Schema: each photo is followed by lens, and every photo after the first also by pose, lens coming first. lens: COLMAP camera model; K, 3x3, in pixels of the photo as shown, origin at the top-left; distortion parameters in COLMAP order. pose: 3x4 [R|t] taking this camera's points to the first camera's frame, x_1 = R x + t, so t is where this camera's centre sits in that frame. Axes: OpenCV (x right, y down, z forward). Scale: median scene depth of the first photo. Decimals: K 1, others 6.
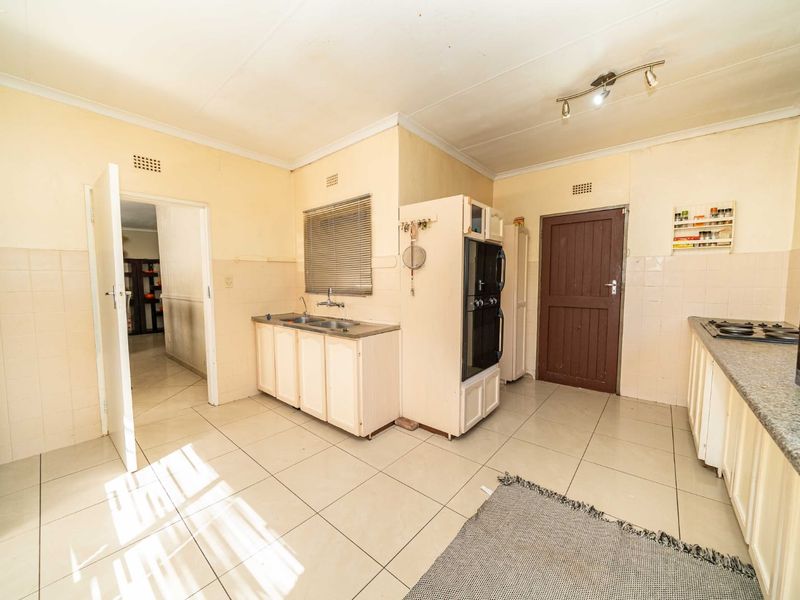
lens RADIAL K [[309.0, 0, 399.3], [0, 309.0, 301.5], [0, 0, 1]] dist [-0.000833, -0.000245]
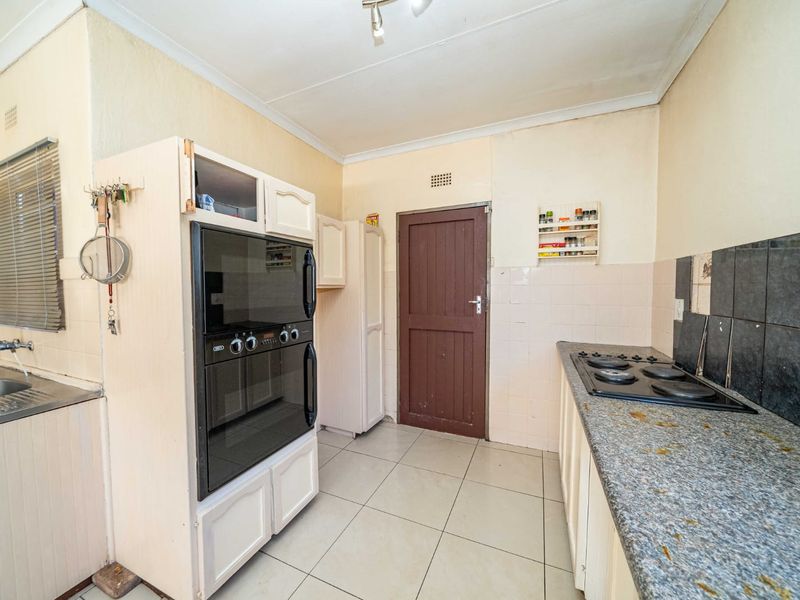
lens RADIAL K [[309.0, 0, 397.4], [0, 309.0, 302.4], [0, 0, 1]] dist [-0.000833, -0.000245]
pose [[0.962859, -0.013192, 0.269681, 0.312060], [0.019665, 0.999579, -0.021318, -0.044353], [-0.269287, 0.025830, 0.962714, 0.325343]]
